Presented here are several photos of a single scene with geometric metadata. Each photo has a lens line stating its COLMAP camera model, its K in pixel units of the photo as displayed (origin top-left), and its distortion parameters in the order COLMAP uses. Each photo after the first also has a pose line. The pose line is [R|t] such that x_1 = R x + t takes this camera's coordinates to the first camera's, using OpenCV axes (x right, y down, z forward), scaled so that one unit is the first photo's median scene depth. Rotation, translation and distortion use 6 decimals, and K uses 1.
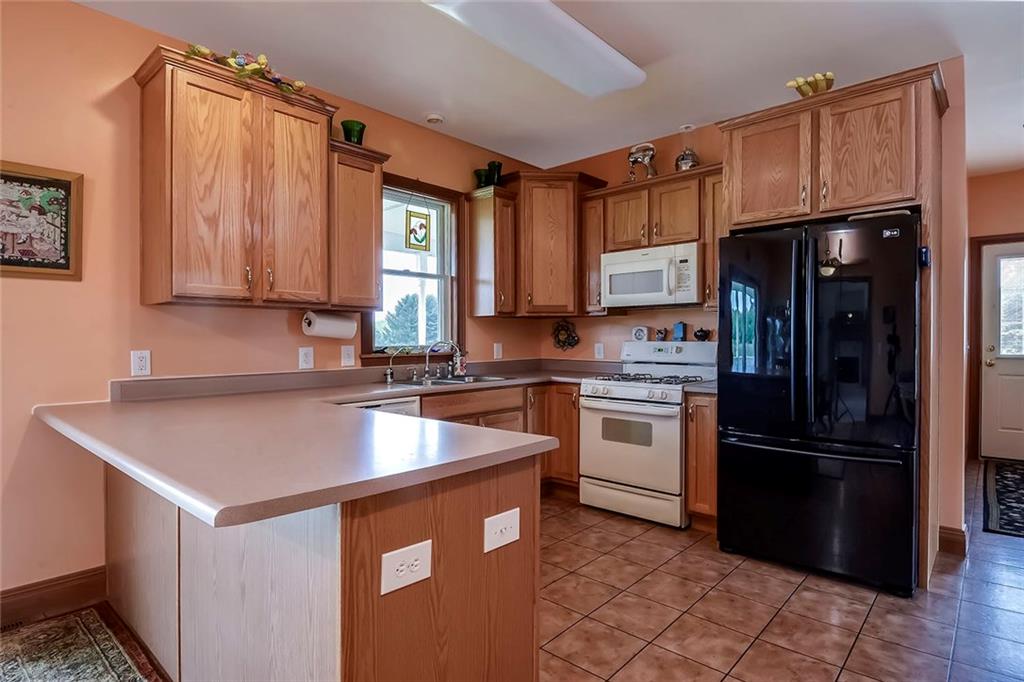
lens RADIAL K [[535.7, 0, 508.5], [0, 535.7, 349.4], [0, 0, 1]] dist [0.000216, -0.000616]
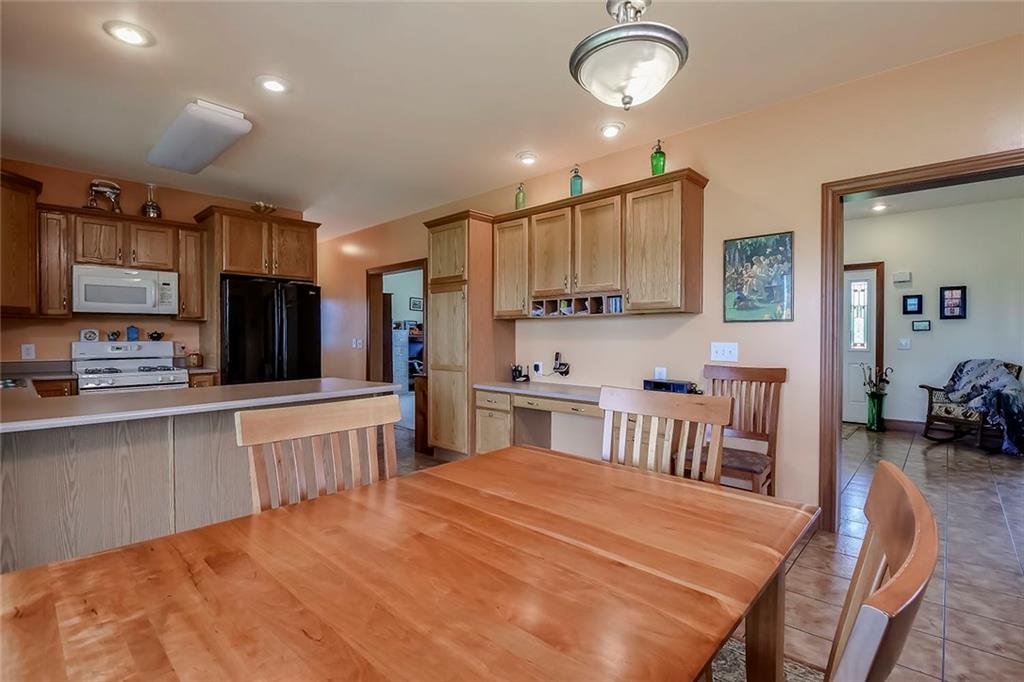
lens RADIAL K [[491.0, 0, 512.0], [0, 491.0, 341.0], [0, 0, 1]] dist [-0.017264, -0.000334]
pose [[0.040089, -0.003017, 0.999192, -0.916654], [0.024283, 0.999703, 0.002044, 0.004761], [-0.998901, 0.024181, 0.040151, 0.039645]]
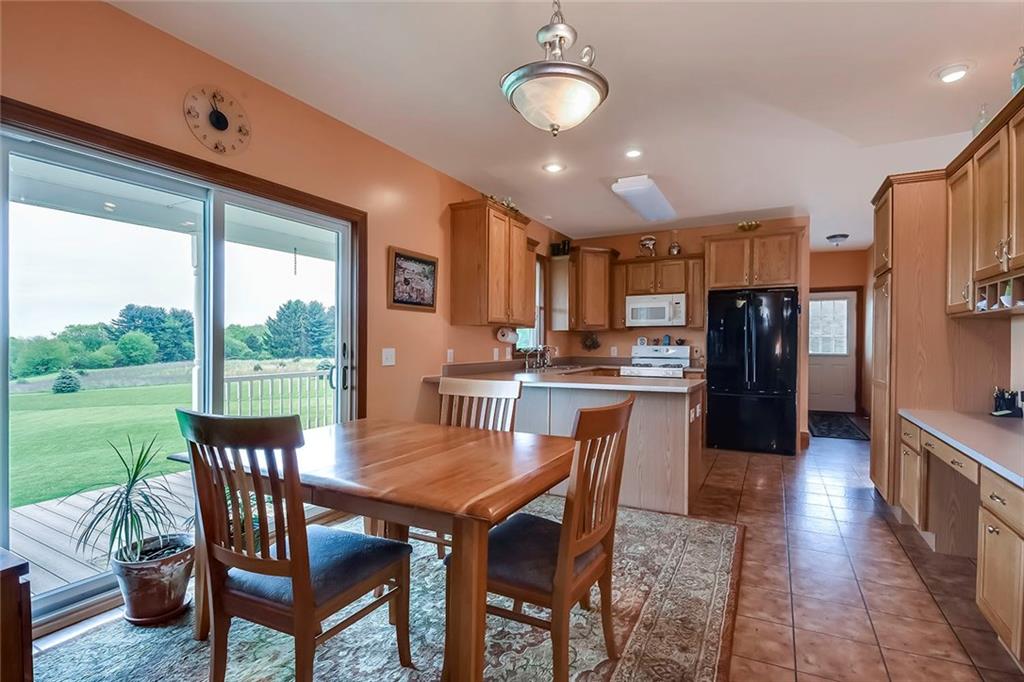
lens RADIAL K [[474.3, 0, 513.1], [0, 474.3, 357.1], [0, 0, 1]] dist [0.001798, 0.005138]
pose [[0.973428, -0.001921, 0.228987, -0.618801], [0.000577, 0.999982, 0.005935, 0.015040], [-0.228995, -0.005645, 0.973411, -0.496856]]
